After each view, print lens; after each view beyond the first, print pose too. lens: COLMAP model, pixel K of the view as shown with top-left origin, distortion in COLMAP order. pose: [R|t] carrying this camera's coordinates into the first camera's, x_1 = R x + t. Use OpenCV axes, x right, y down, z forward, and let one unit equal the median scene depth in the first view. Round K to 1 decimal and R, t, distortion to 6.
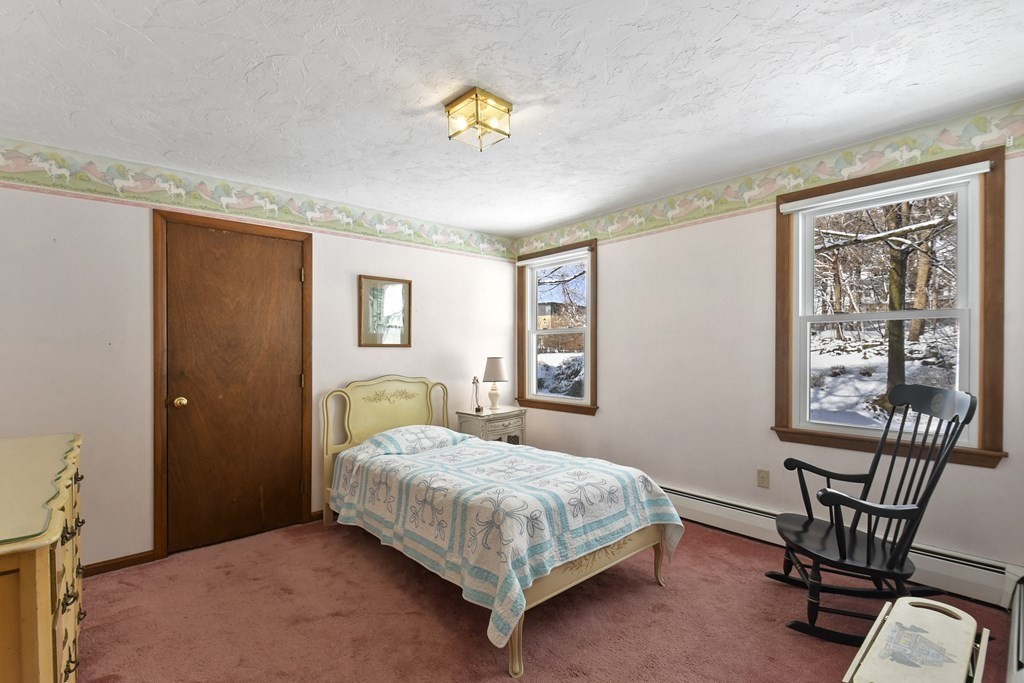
lens RADIAL K [[471.7, 0, 514.9], [0, 471.7, 352.3], [0, 0, 1]] dist [0.059573, -0.036763]
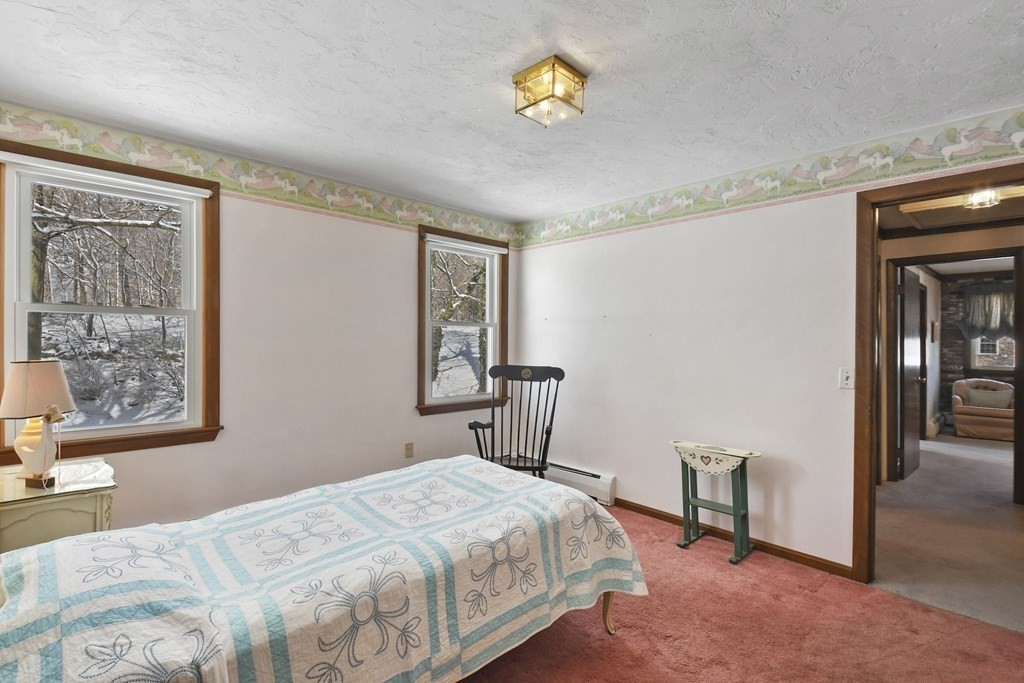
lens RADIAL K [[461.4, 0, 509.7], [0, 461.4, 343.9], [0, 0, 1]] dist [0.042588, -0.026961]
pose [[-0.023903, 0.002686, 0.999711, -0.685852], [0.003556, 0.999990, -0.002601, -0.004031], [-0.999708, 0.003492, -0.023912, 0.787843]]
